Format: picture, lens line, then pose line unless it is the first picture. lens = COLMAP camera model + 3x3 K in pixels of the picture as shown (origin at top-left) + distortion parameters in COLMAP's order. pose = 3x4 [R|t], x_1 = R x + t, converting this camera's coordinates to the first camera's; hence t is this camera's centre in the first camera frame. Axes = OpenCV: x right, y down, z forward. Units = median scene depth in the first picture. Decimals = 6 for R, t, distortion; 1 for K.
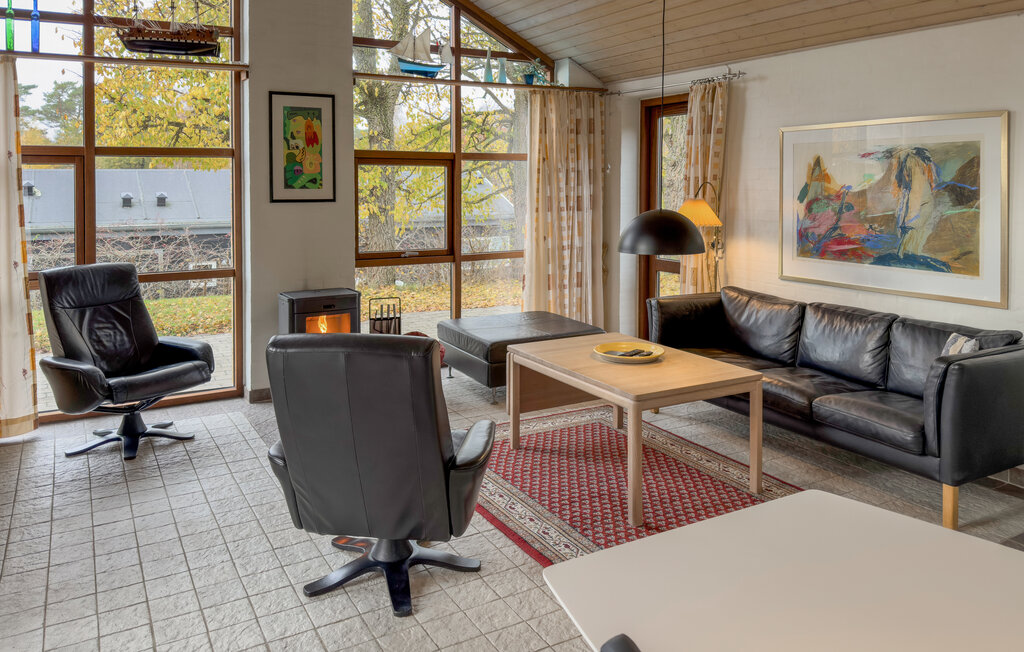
lens RADIAL K [[795.7, 0, 499.5], [0, 795.7, 239.6], [0, 0, 1]] dist [0.090106, -0.114810]
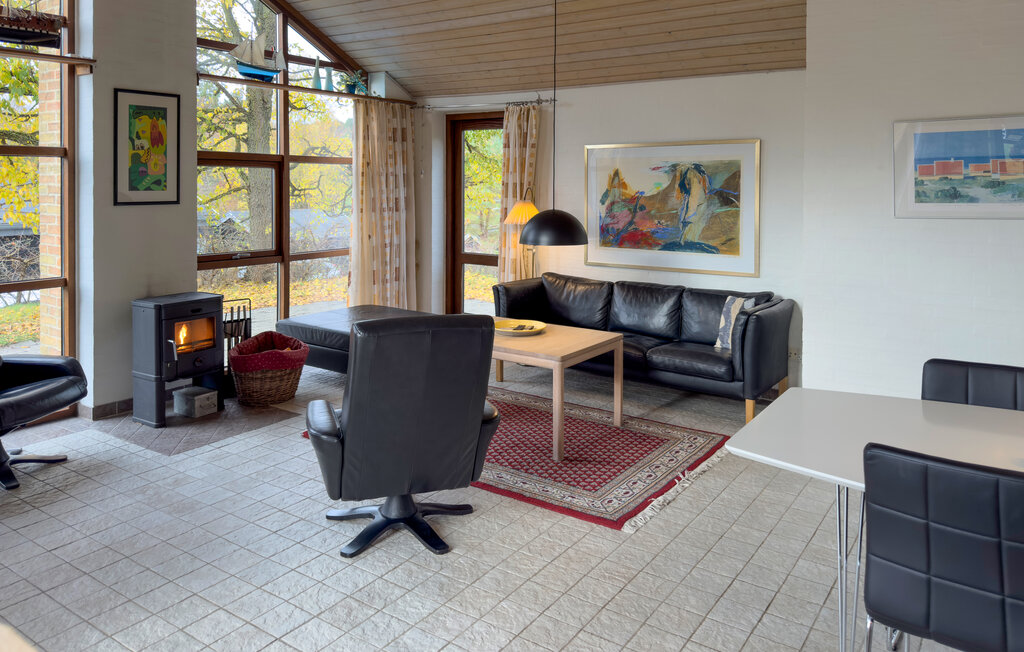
lens RADIAL K [[795.7, 0, 499.5], [0, 795.7, 239.6], [0, 0, 1]] dist [0.090106, -0.114810]
pose [[0.894514, -0.023695, 0.446411, -0.305665], [0.022991, 0.999711, 0.006995, -0.001935], [-0.446448, 0.004007, 0.894801, -0.055457]]
